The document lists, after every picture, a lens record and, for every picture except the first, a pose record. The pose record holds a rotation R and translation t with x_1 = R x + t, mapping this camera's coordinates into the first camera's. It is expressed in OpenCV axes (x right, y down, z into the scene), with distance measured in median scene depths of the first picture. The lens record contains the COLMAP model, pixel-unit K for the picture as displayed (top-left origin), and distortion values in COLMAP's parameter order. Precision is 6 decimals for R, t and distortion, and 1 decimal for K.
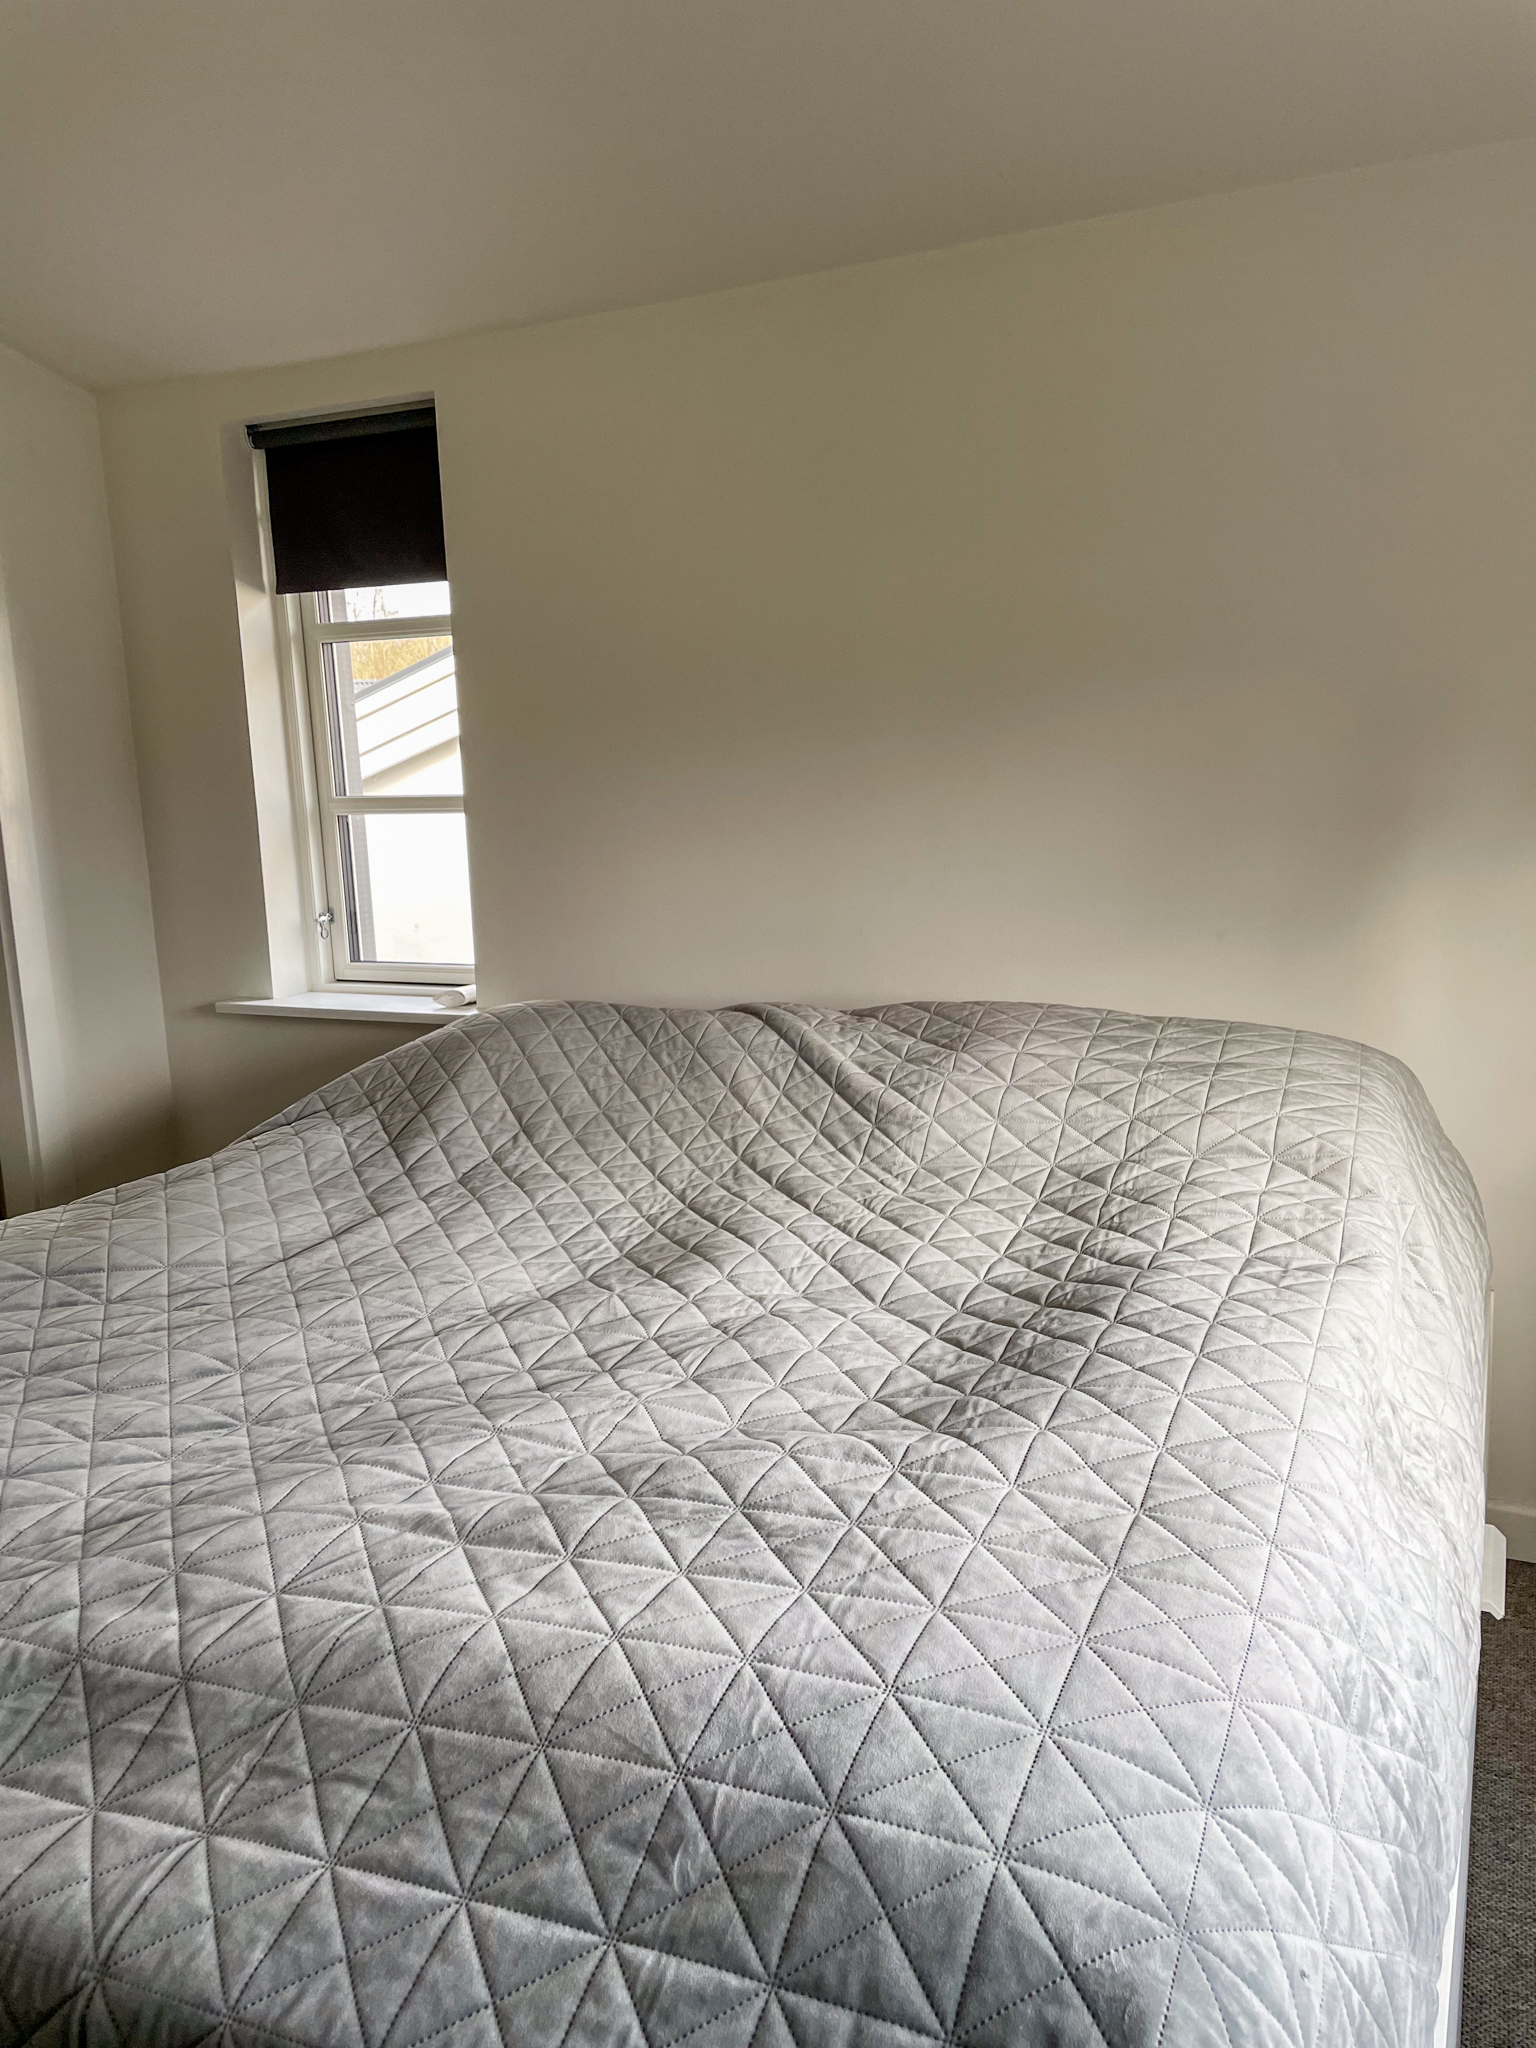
lens RADIAL K [[1569.0, 0, 768.0], [0, 1569.0, 1024.0], [0, 0, 1]] dist [0.089582, -0.118307]
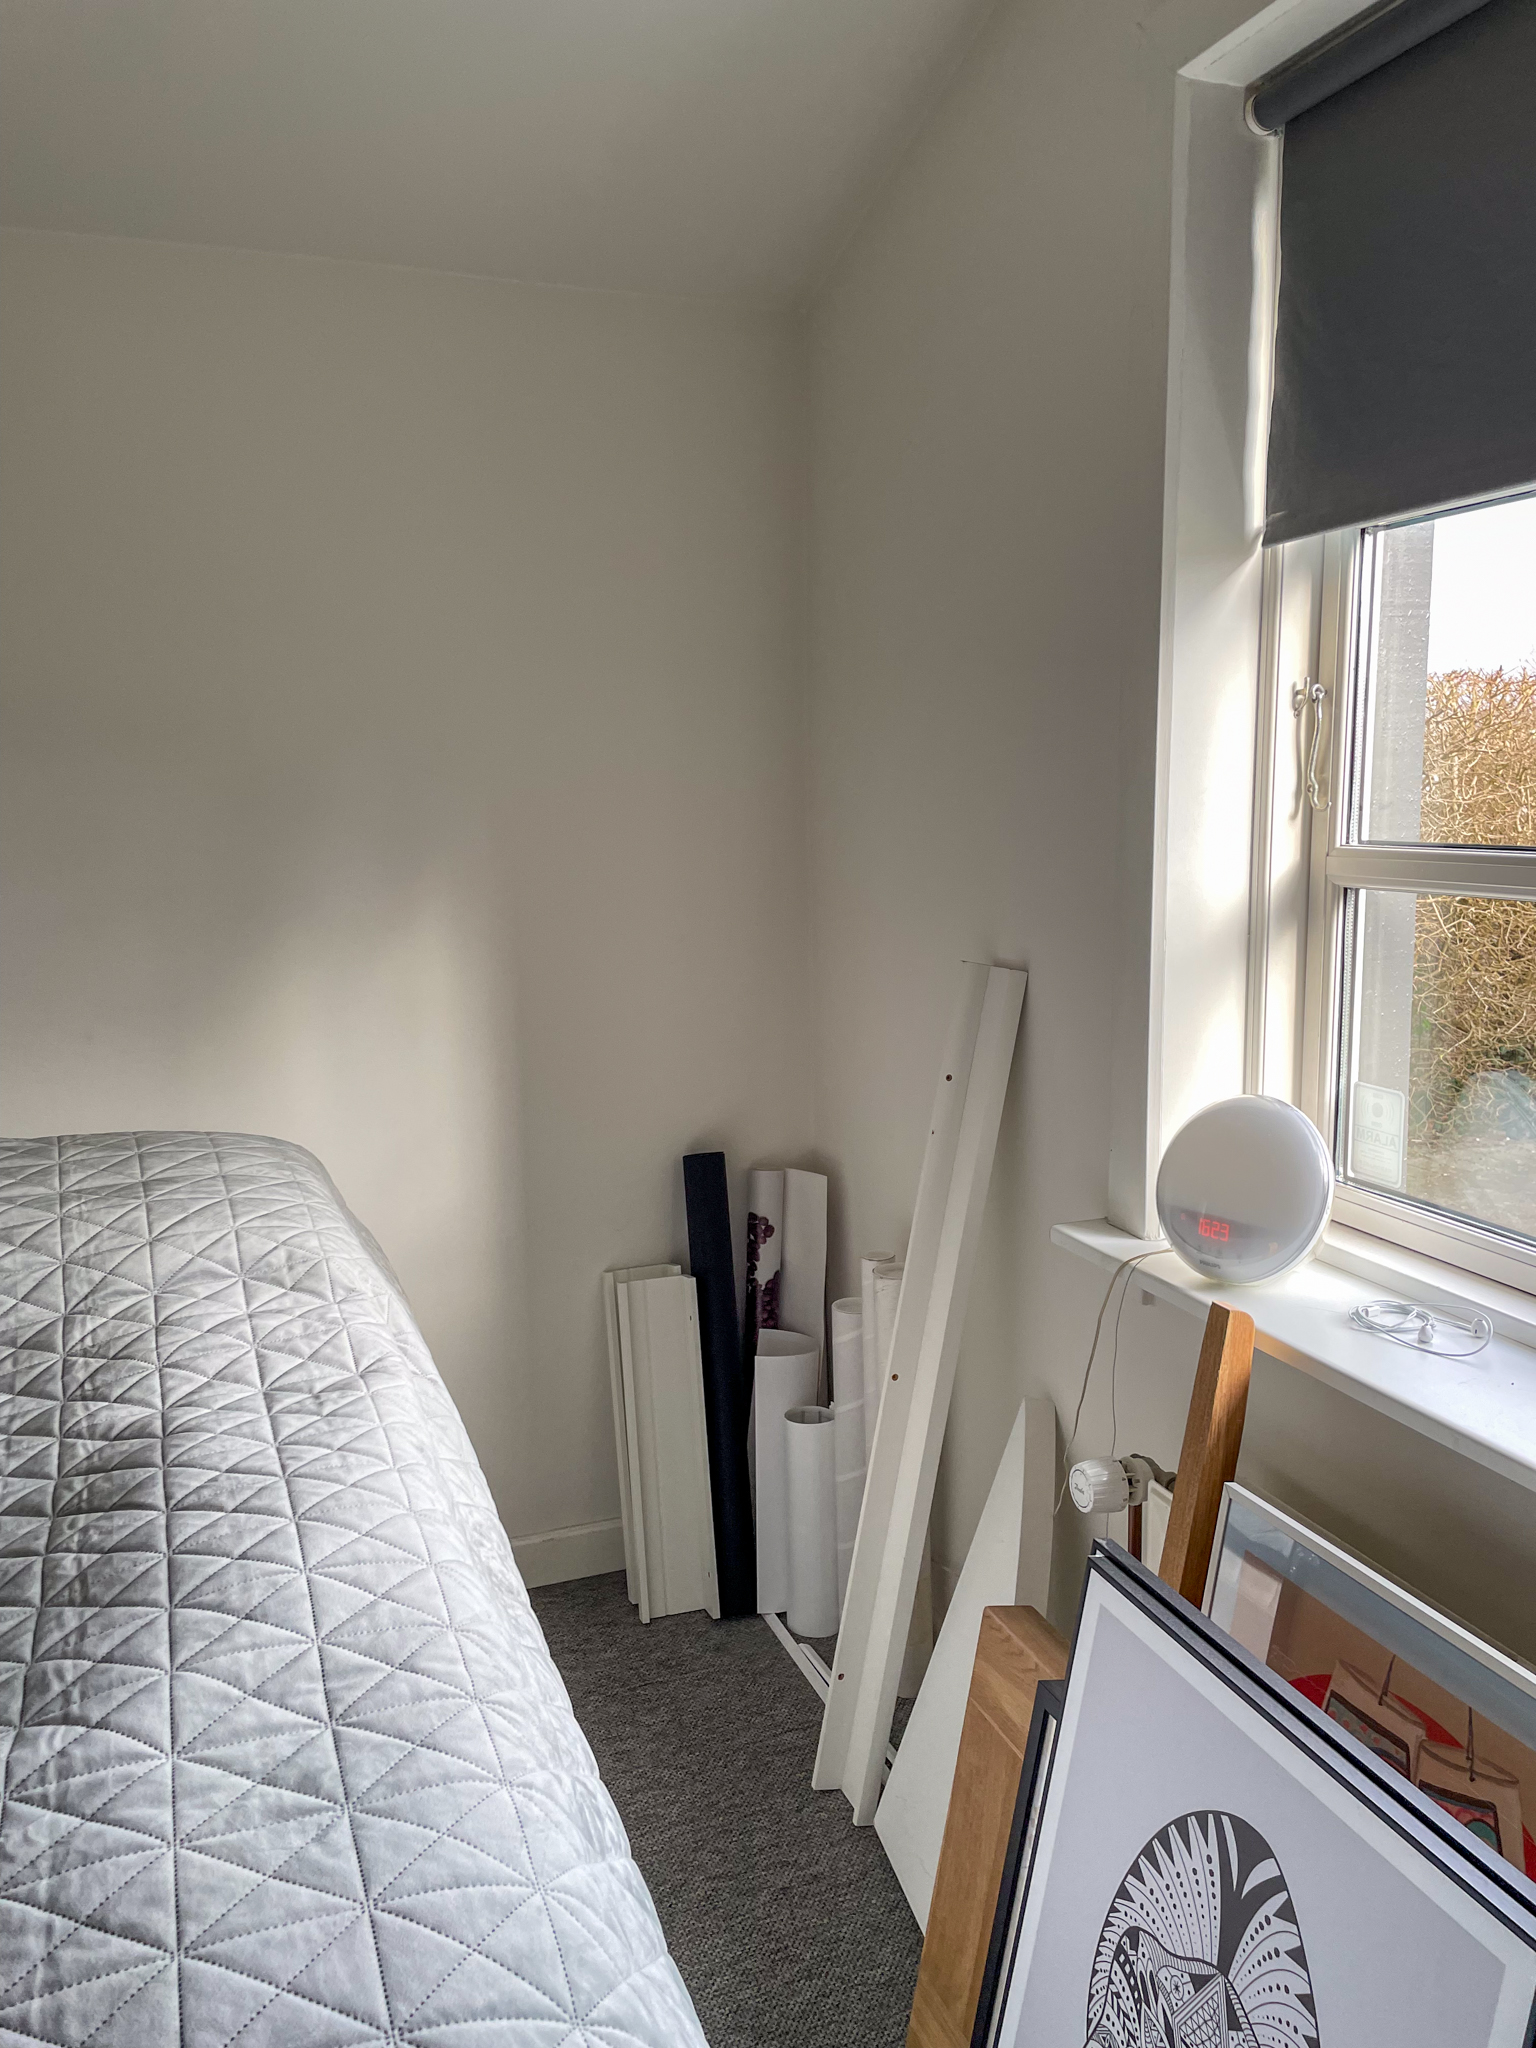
lens RADIAL K [[1569.0, 0, 768.0], [0, 1569.0, 1024.0], [0, 0, 1]] dist [0.089582, -0.118307]
pose [[0.684438, -0.084695, 0.724135, -0.152404], [0.112988, 0.993552, 0.009412, -0.042154], [-0.720263, 0.075377, 0.689594, 0.144452]]
